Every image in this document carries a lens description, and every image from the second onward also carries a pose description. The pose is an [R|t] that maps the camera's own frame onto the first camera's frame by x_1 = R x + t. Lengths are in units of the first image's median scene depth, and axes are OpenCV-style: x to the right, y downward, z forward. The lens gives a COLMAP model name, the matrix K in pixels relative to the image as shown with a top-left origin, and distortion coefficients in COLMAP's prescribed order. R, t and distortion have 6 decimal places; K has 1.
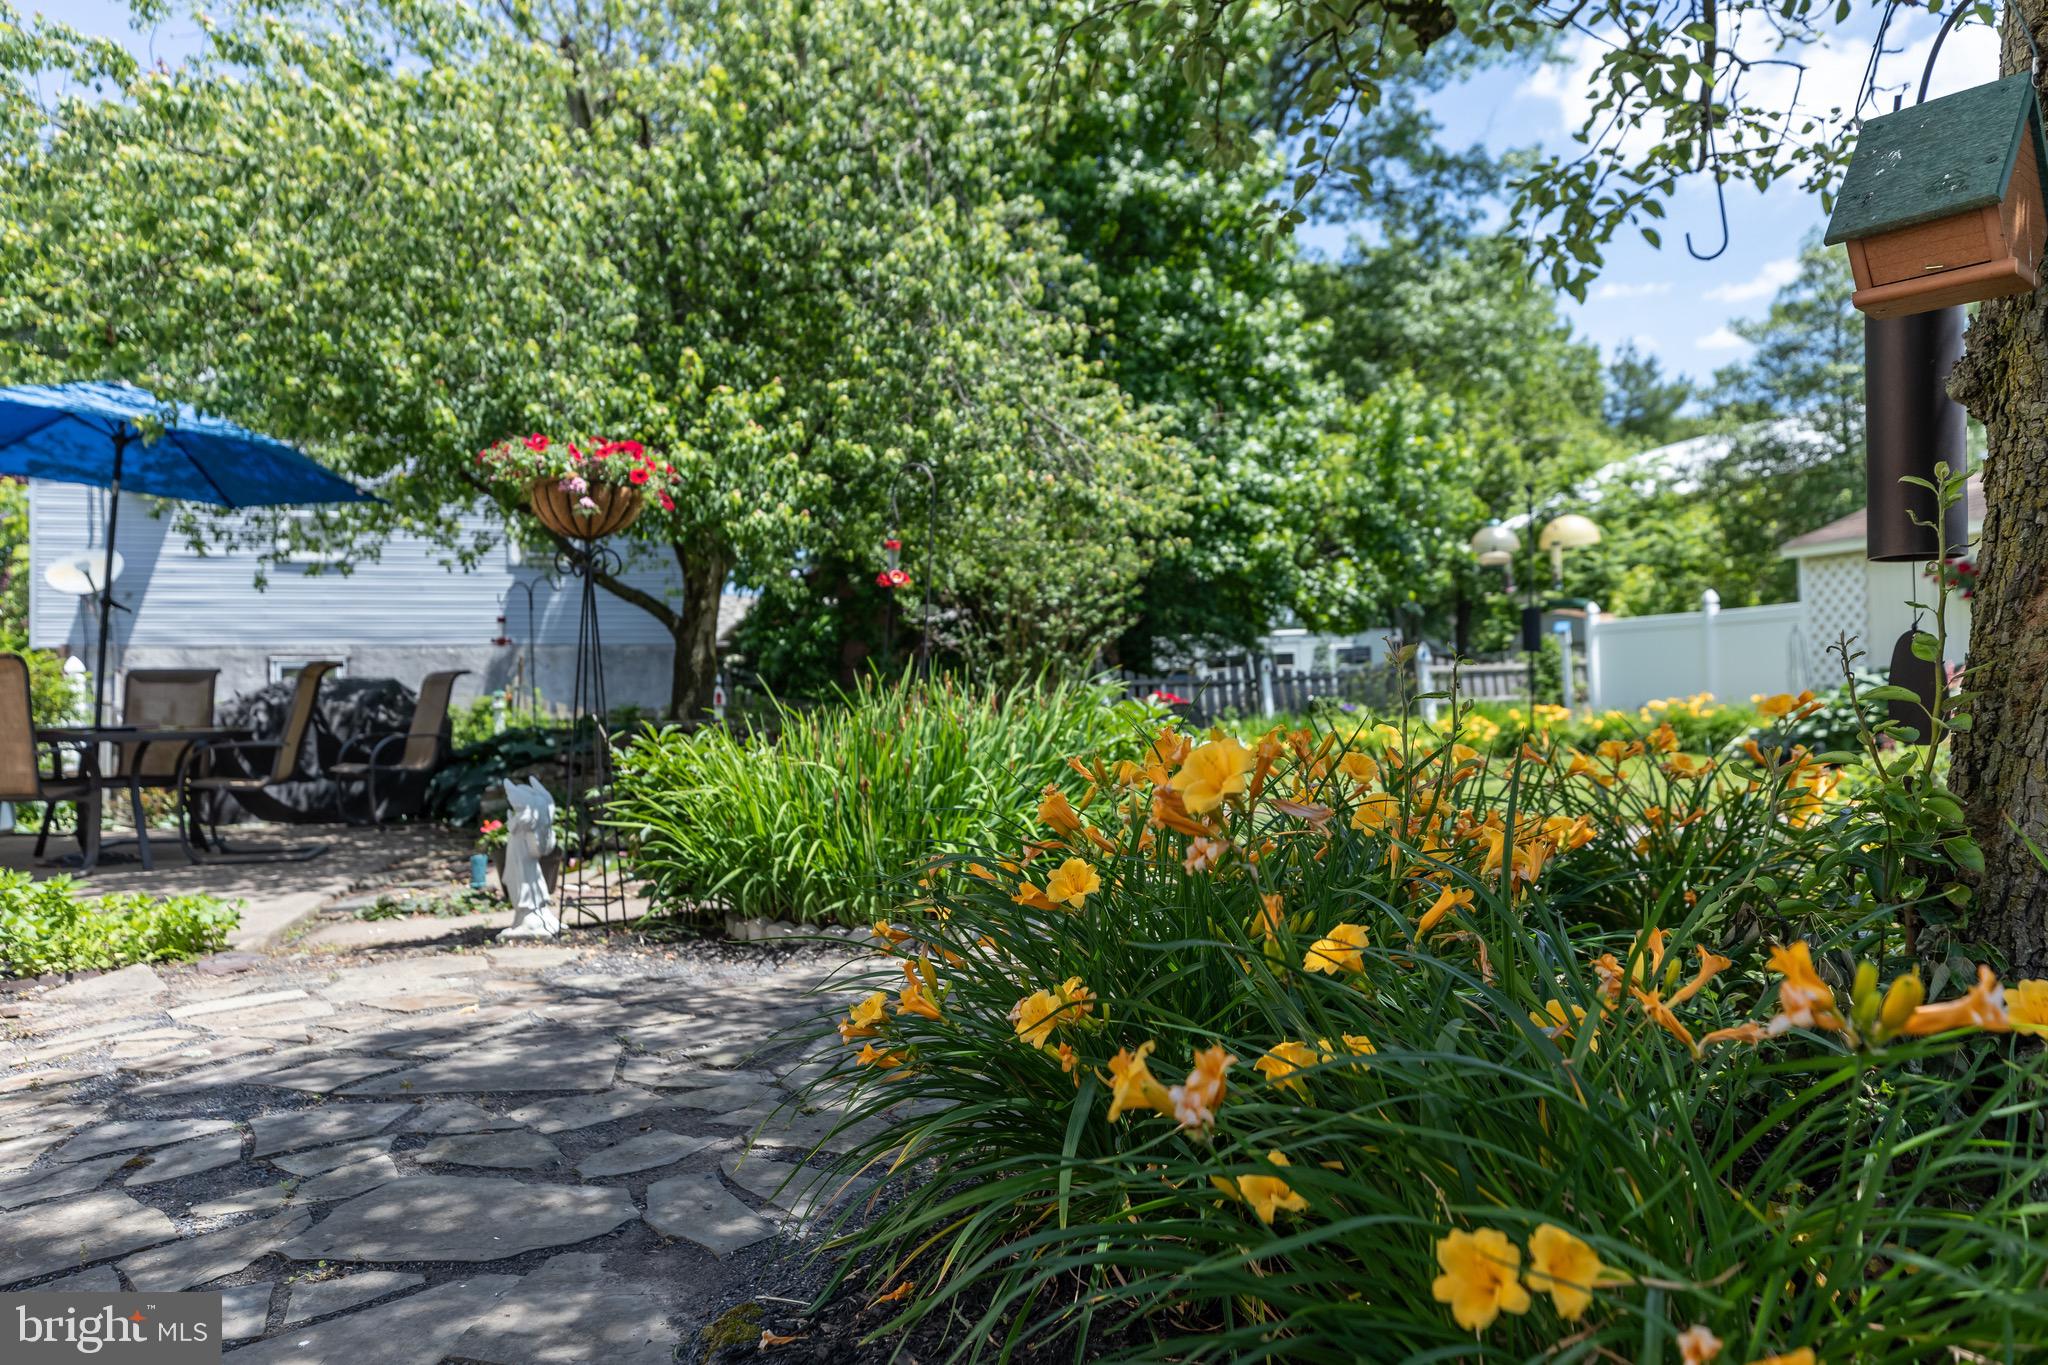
lens RADIAL K [[1347.9, 0, 1024.0], [0, 1347.9, 682.5], [0, 0, 1]] dist [0.008774, 0.005764]
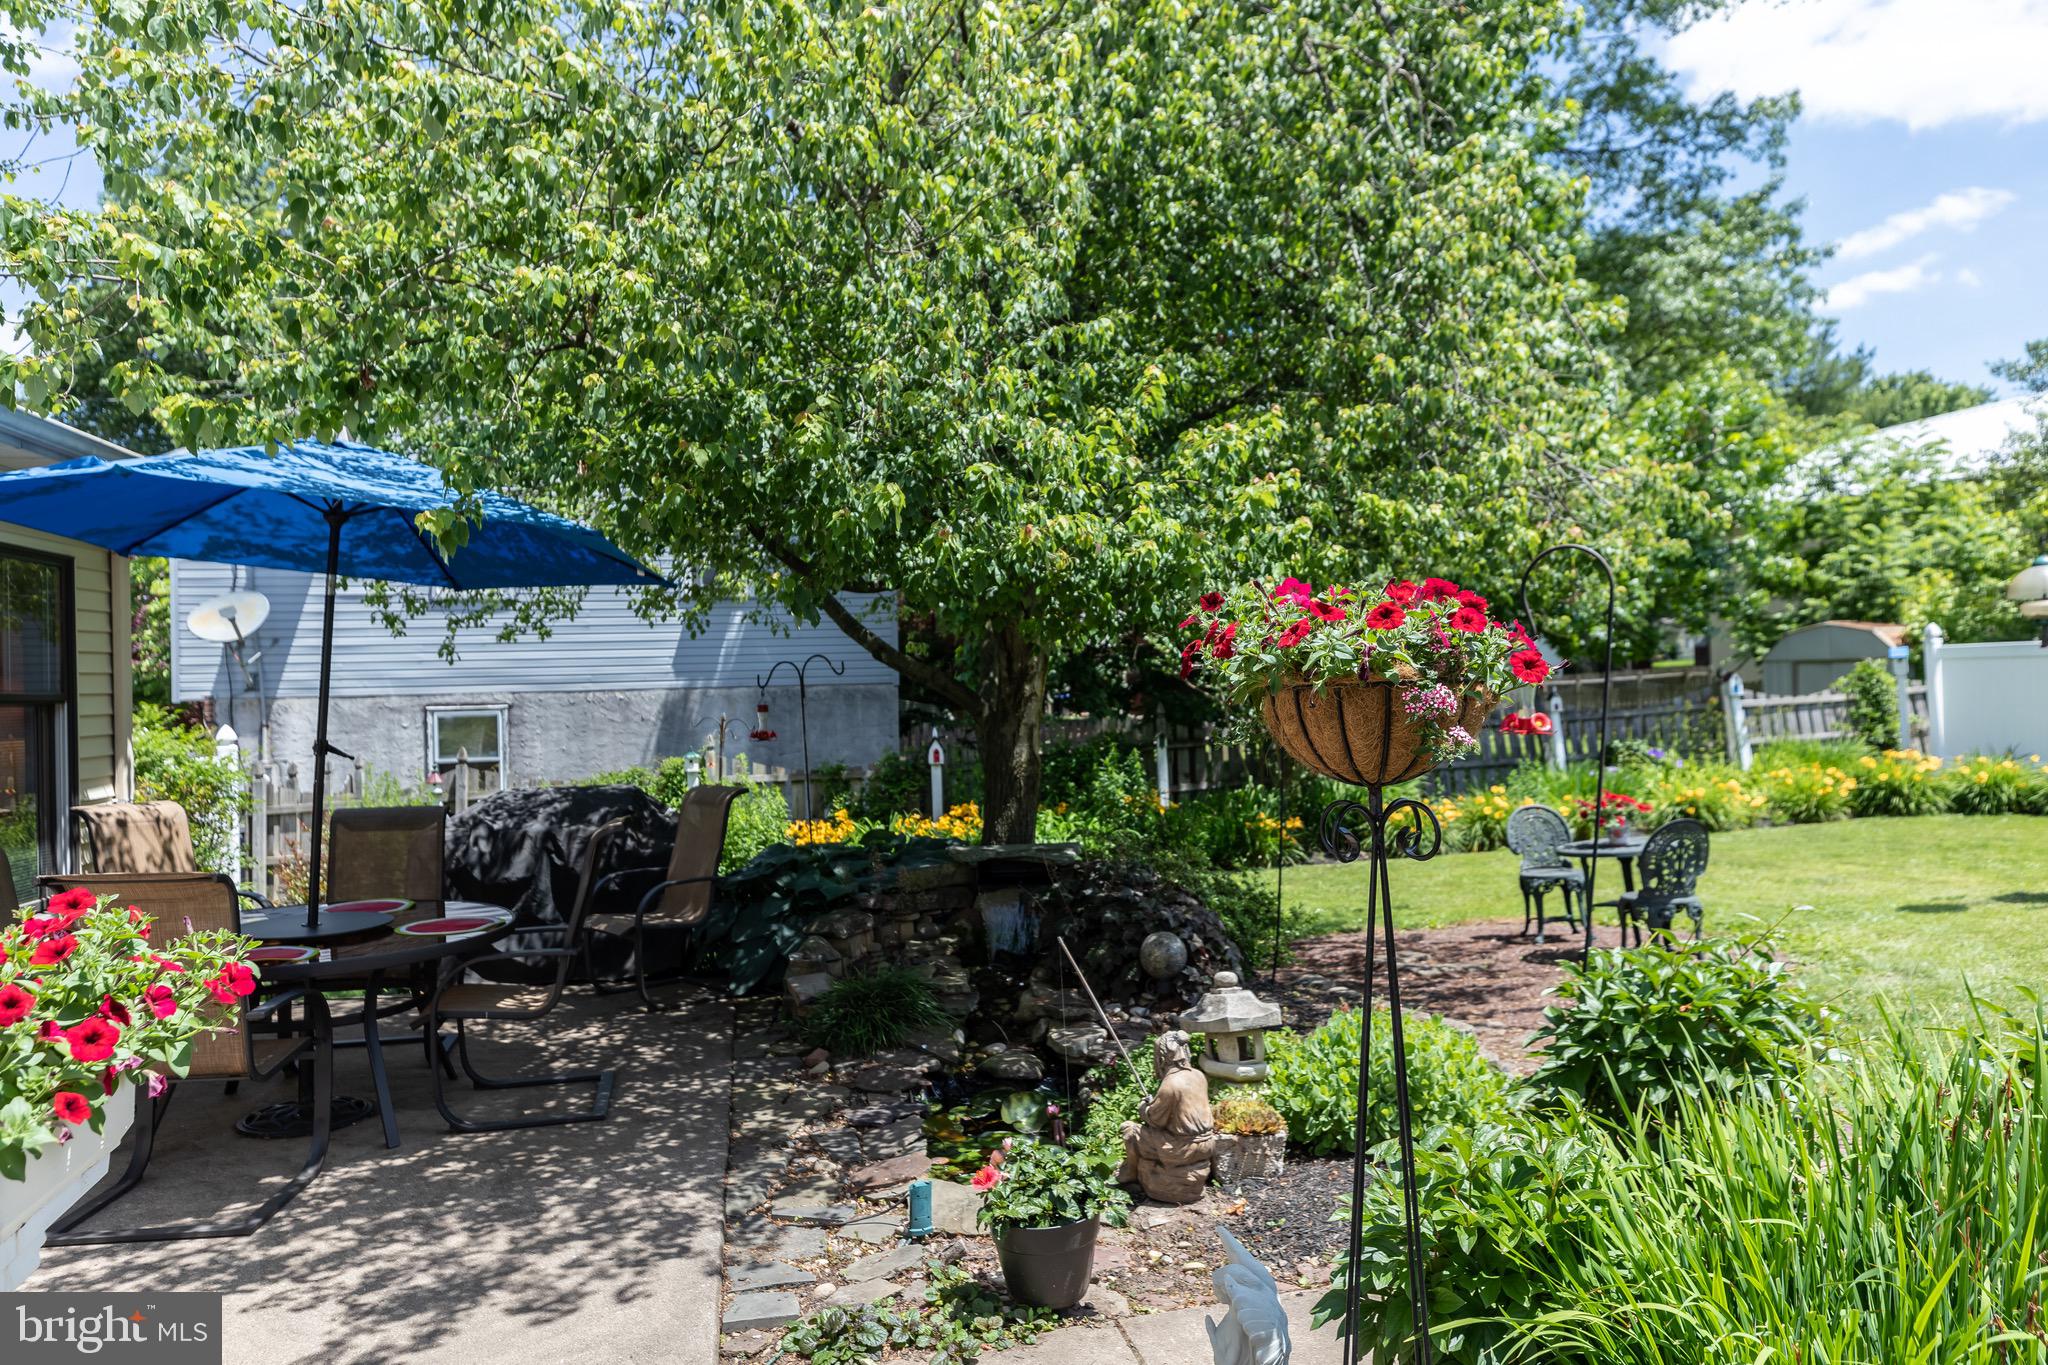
lens RADIAL K [[1337.1, 0, 1012.0], [0, 1337.1, 687.2], [0, 0, 1]] dist [0.044359, -0.058371]
pose [[0.997793, -0.011004, -0.065476, -0.099921], [0.011775, 0.999866, 0.011393, -0.035002], [0.065342, -0.012139, 0.997789, 0.118012]]
